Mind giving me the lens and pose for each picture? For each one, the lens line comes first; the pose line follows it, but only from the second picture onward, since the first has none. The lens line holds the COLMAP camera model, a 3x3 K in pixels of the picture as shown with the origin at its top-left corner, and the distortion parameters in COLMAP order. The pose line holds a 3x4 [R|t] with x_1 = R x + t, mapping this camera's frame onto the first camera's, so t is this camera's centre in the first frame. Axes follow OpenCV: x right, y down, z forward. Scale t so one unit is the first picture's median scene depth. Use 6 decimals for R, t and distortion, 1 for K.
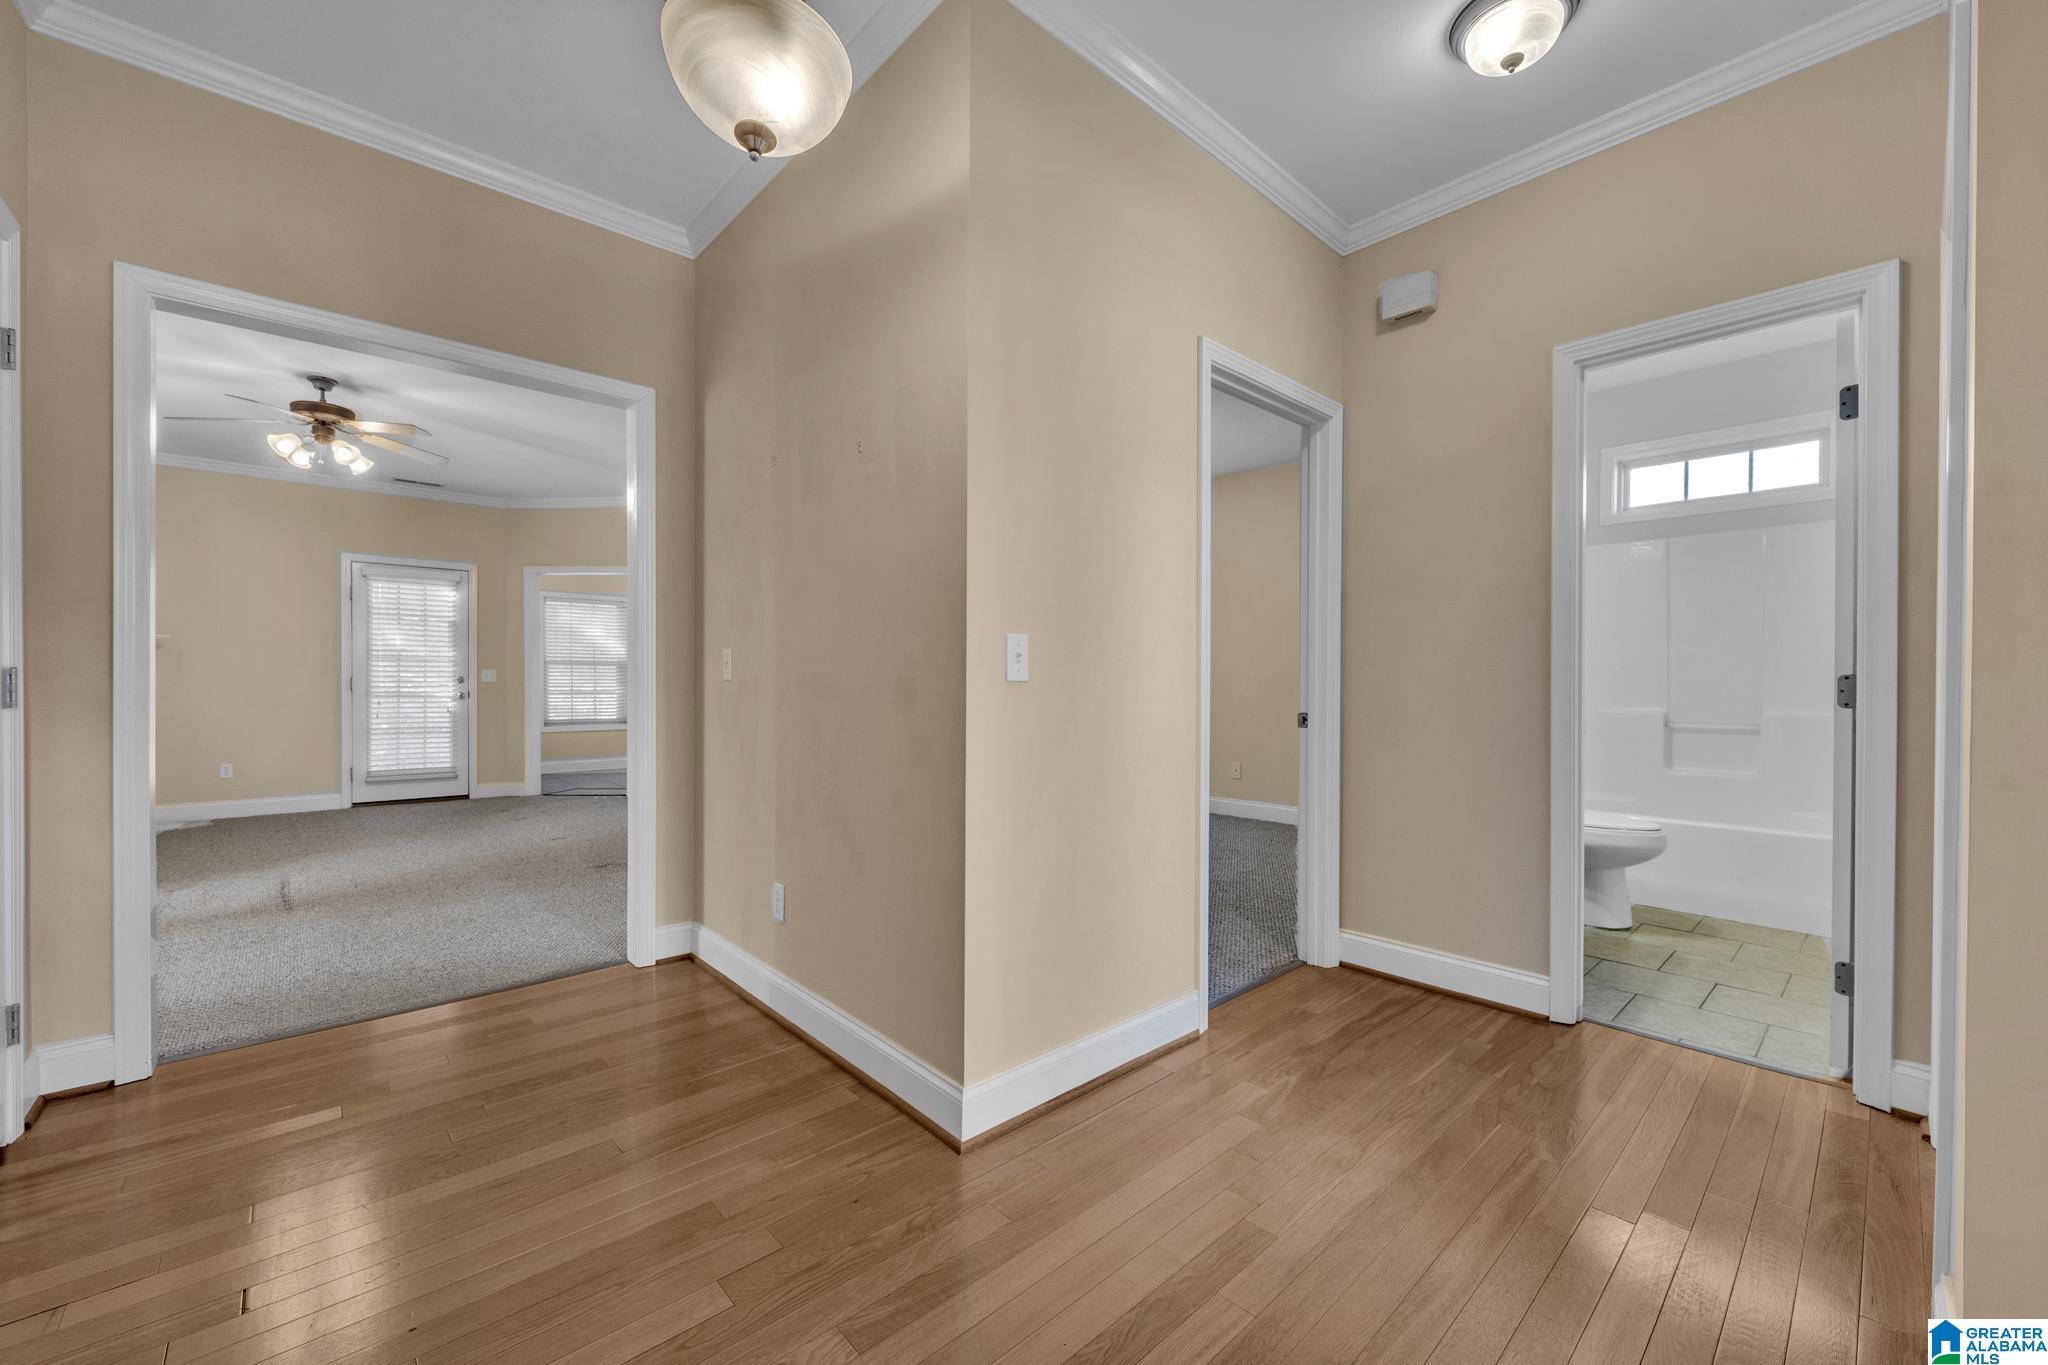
lens RADIAL K [[802.7, 0, 1025.9], [0, 802.7, 689.5], [0, 0, 1]] dist [0.000437, 0.000030]
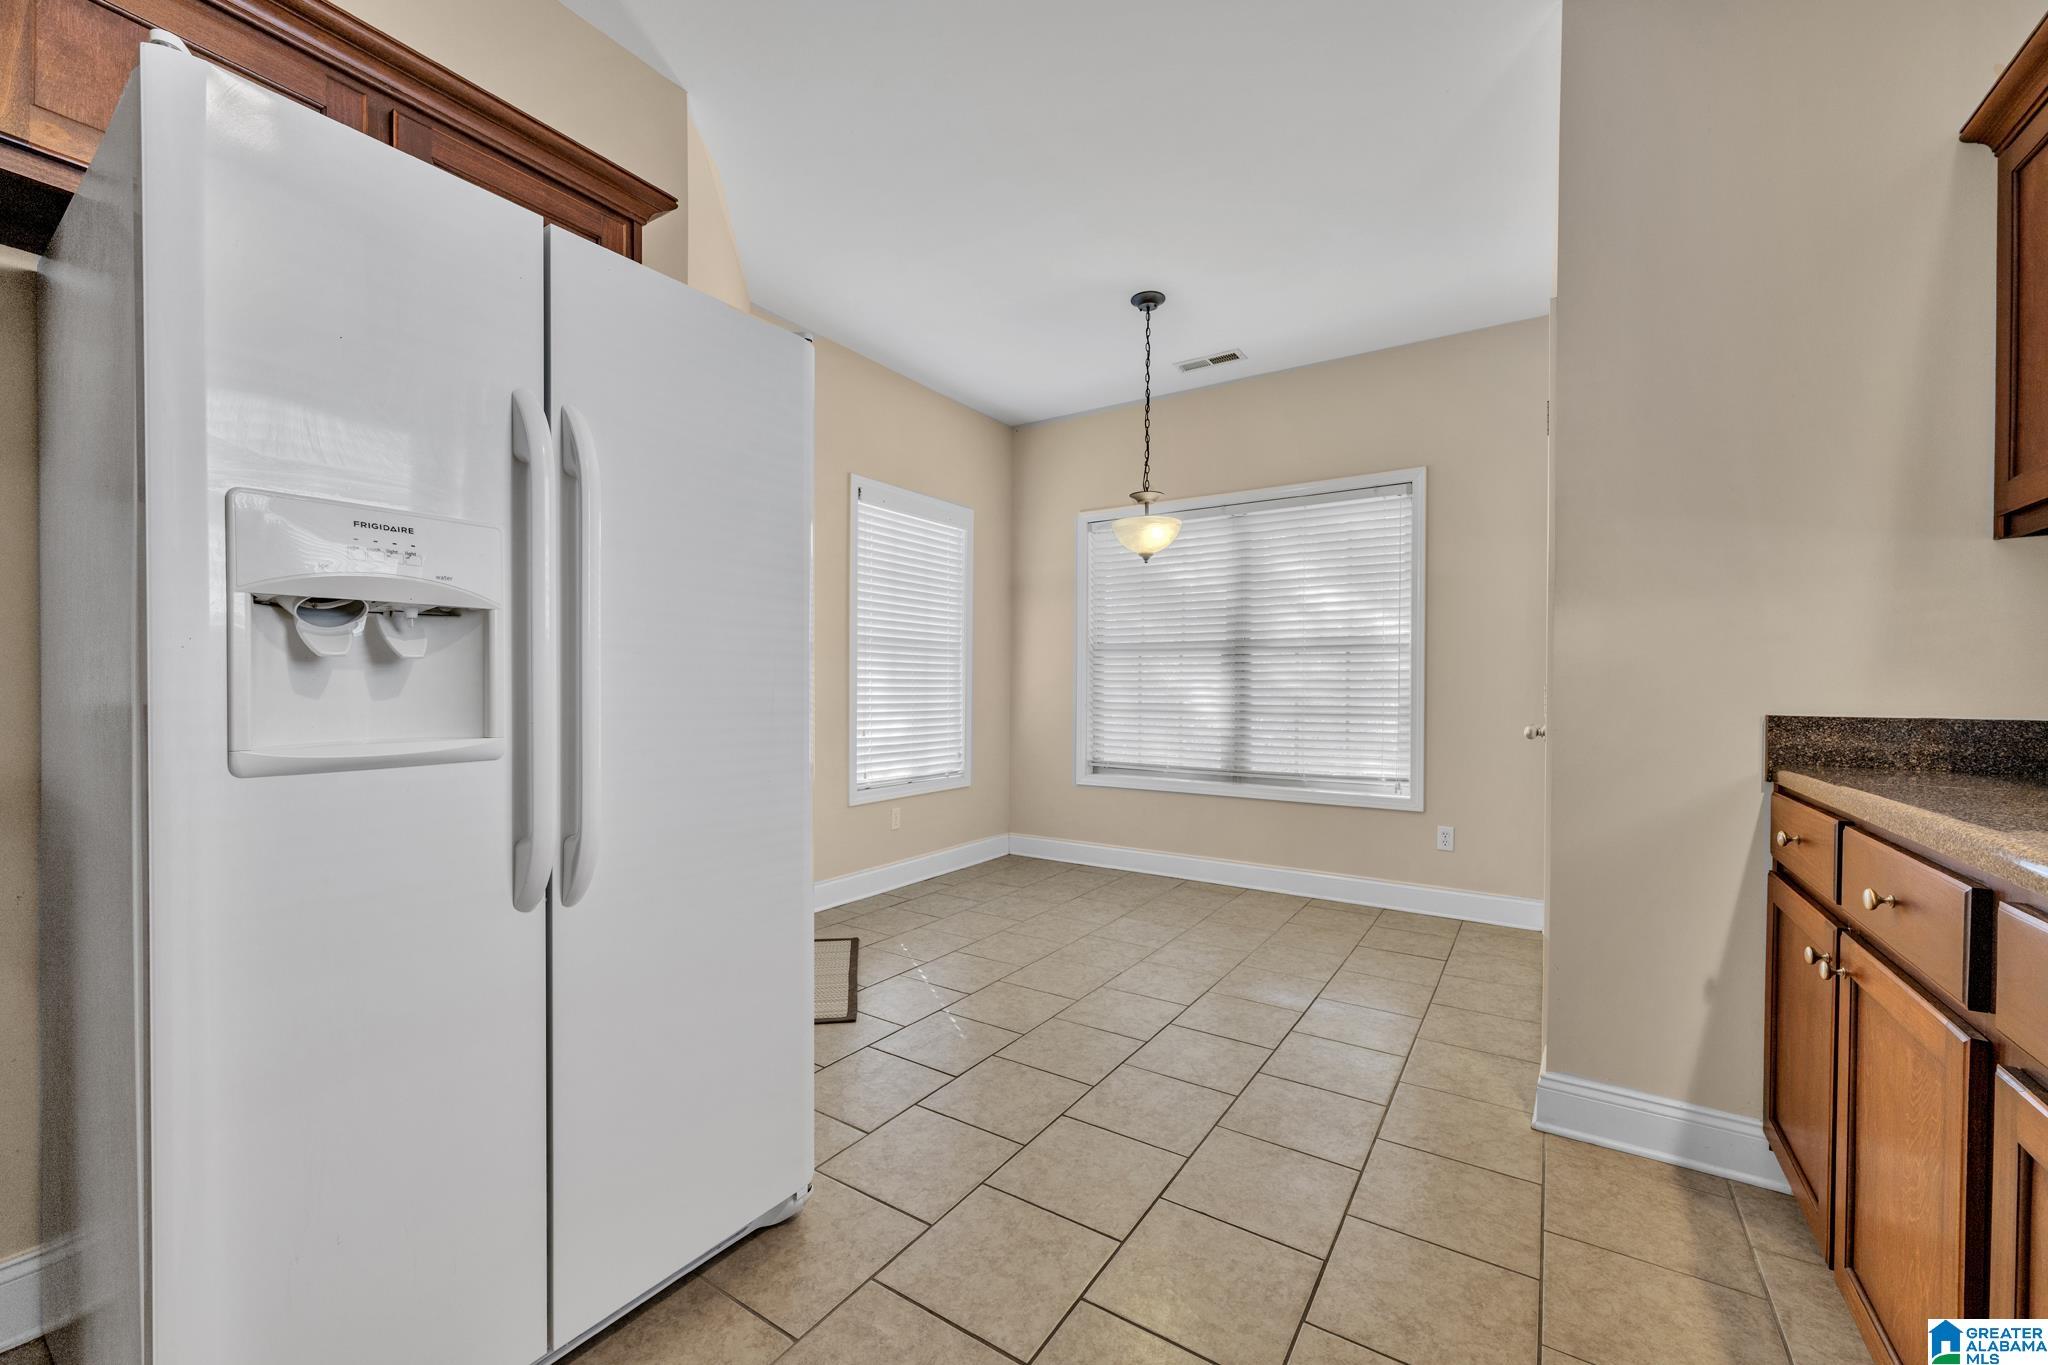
lens RADIAL K [[802.7, 0, 1025.9], [0, 802.7, 689.5], [0, 0, 1]] dist [0.000437, 0.000030]
pose [[0.245204, 0.001938, -0.969469, -0.152082], [-0.010345, 0.999946, -0.000618, -0.009620], [0.969416, 0.010181, 0.245211, 1.146071]]
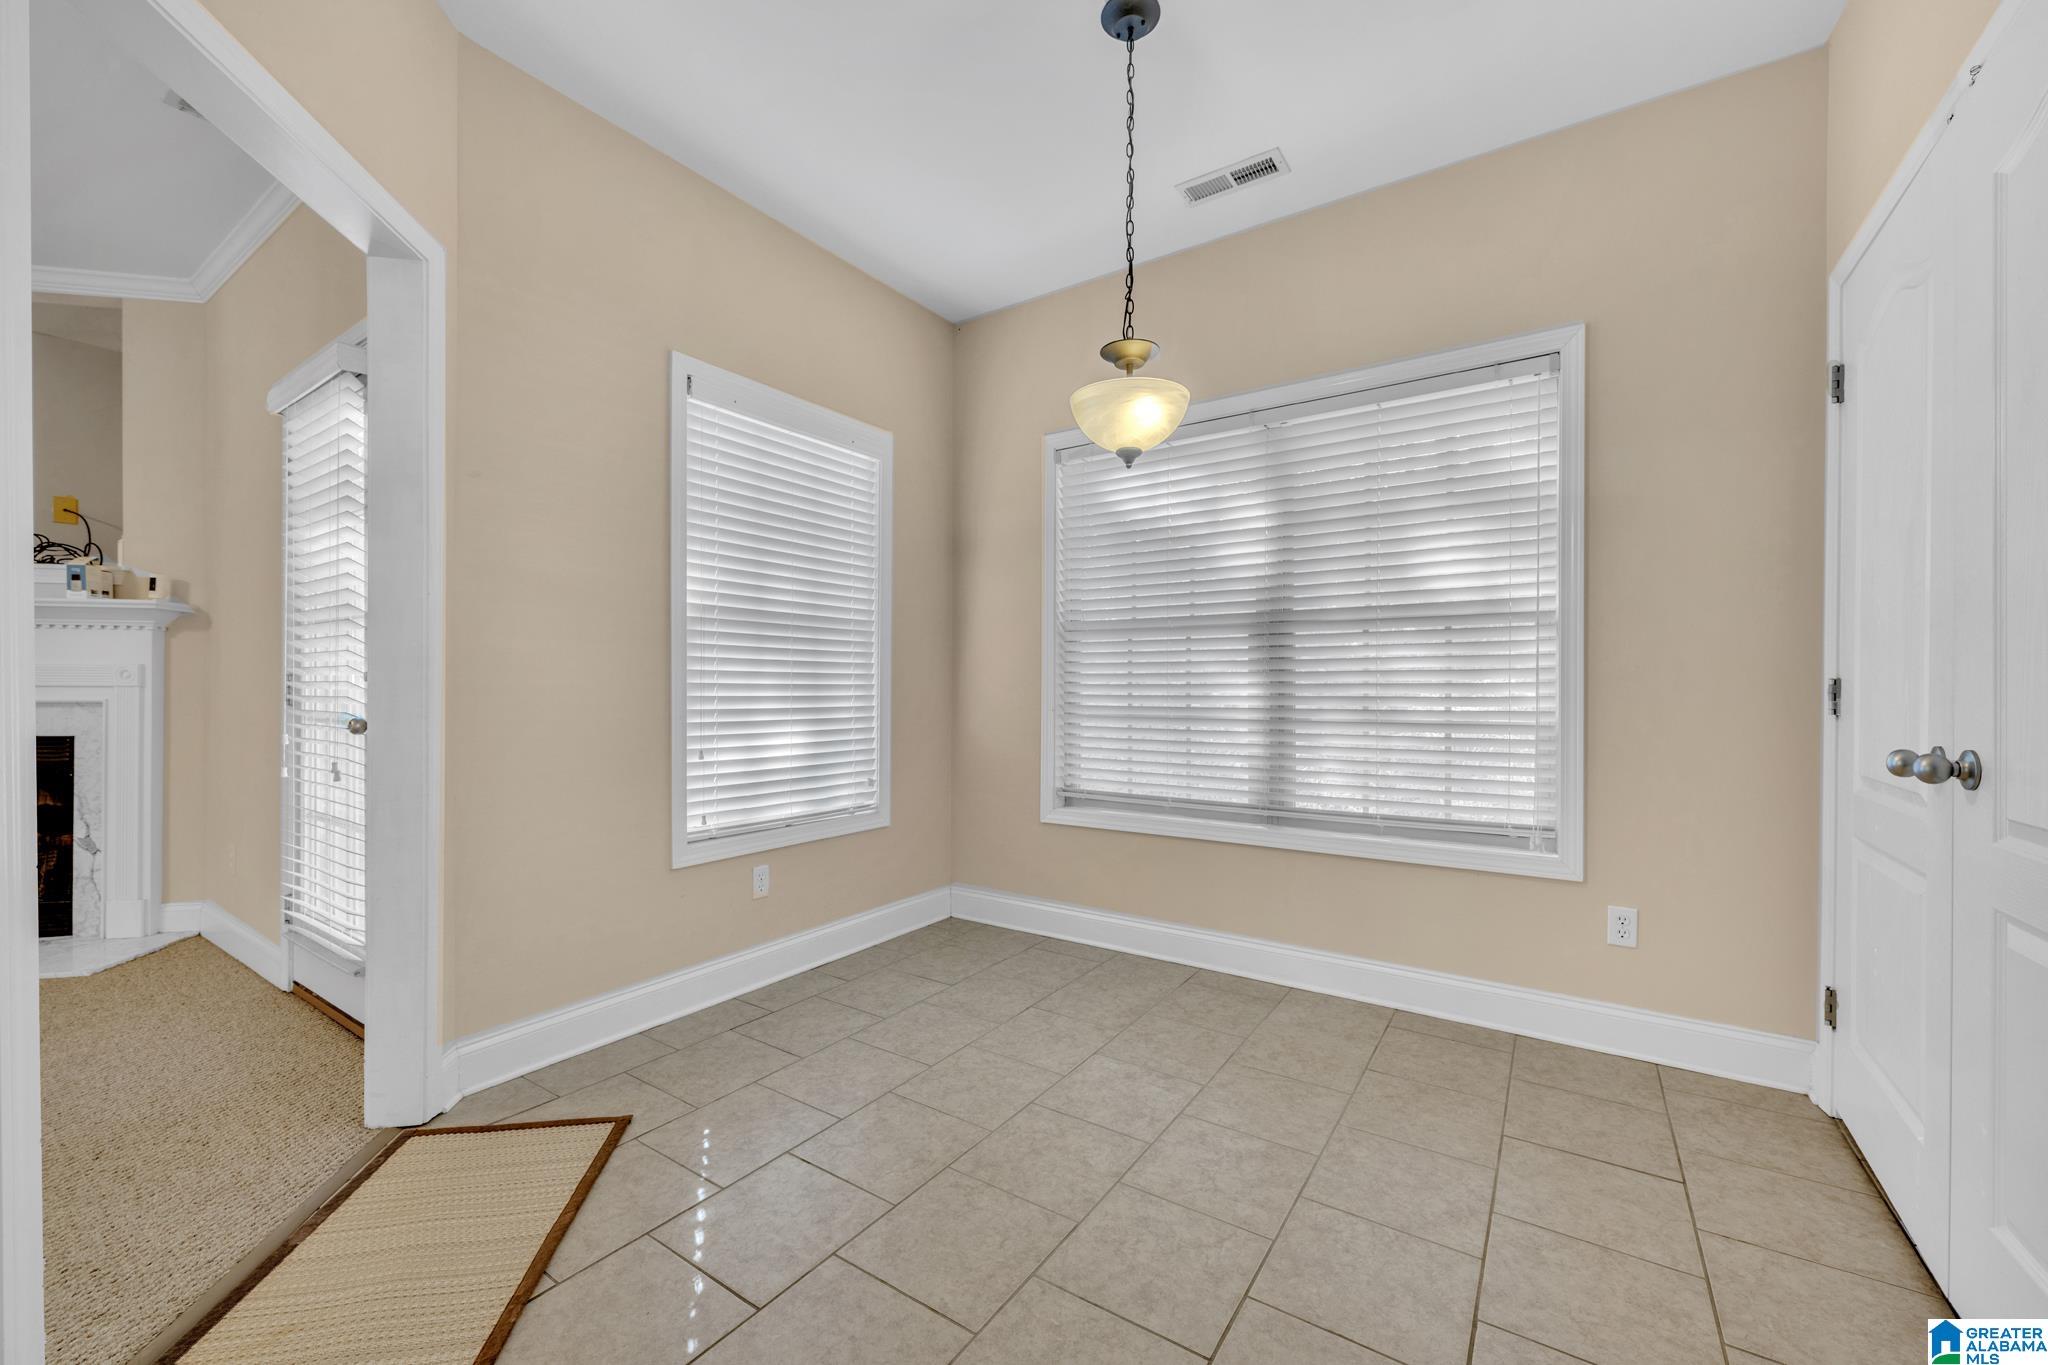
lens RADIAL K [[802.7, 0, 1025.9], [0, 802.7, 689.5], [0, 0, 1]] dist [0.000437, 0.000030]
pose [[0.236689, -0.000976, -0.971585, -0.346153], [-0.007172, 0.999970, -0.002751, -0.007870], [0.971559, 0.007619, 0.236675, 1.236538]]
